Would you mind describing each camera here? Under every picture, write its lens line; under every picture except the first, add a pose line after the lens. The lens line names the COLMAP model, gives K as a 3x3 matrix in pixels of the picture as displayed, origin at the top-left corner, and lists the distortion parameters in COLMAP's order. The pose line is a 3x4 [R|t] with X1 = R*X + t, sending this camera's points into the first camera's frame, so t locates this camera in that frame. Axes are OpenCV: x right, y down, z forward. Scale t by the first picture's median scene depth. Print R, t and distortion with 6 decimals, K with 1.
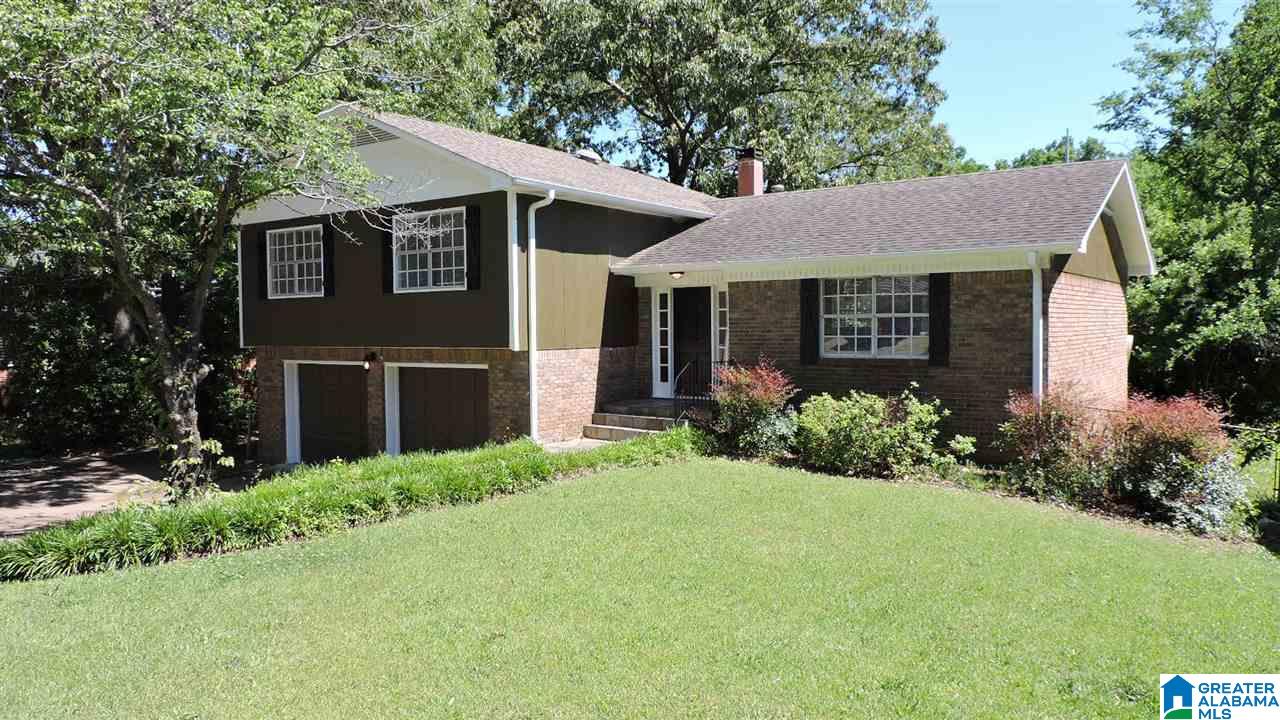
lens RADIAL K [[908.2, 0, 645.8], [0, 908.2, 362.1], [0, 0, 1]] dist [-0.020725, -0.006292]
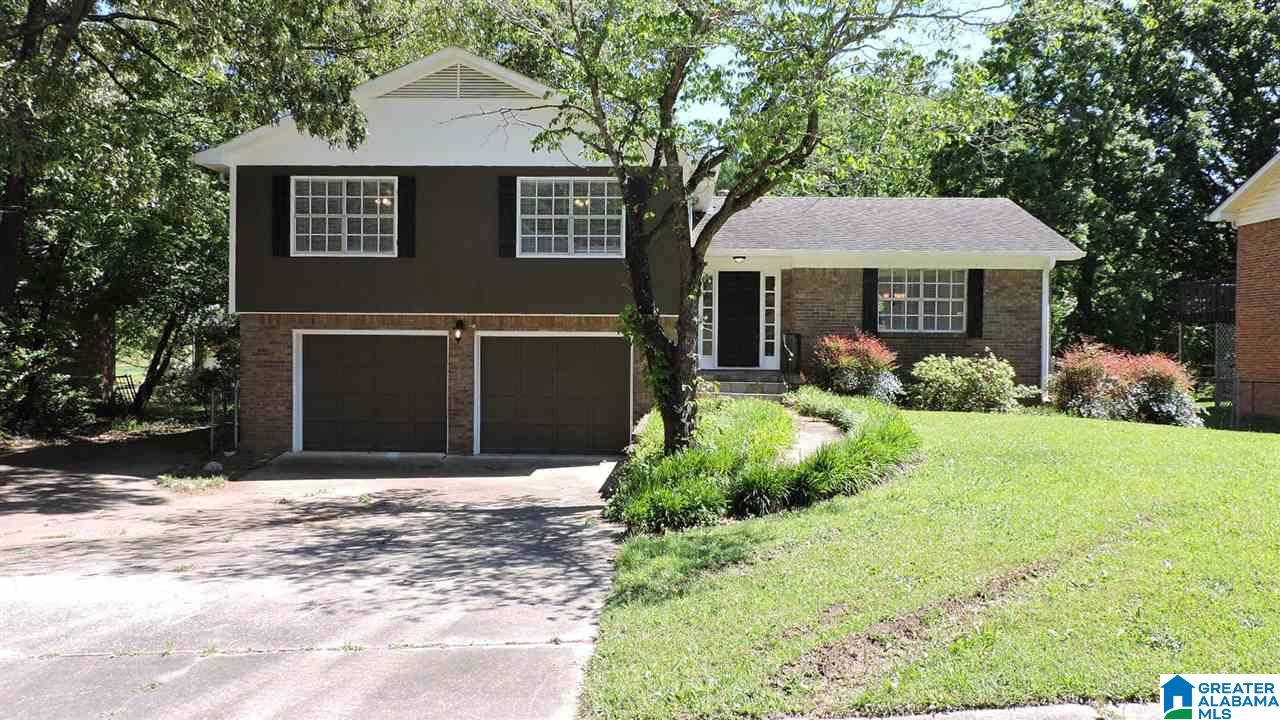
lens RADIAL K [[908.2, 0, 645.8], [0, 908.2, 362.1], [0, 0, 1]] dist [-0.020725, -0.006292]
pose [[0.829771, 0.007735, 0.558050, -0.748476], [0.004820, 0.999767, -0.021025, 0.059932], [-0.558083, 0.020136, 0.829541, 0.134621]]
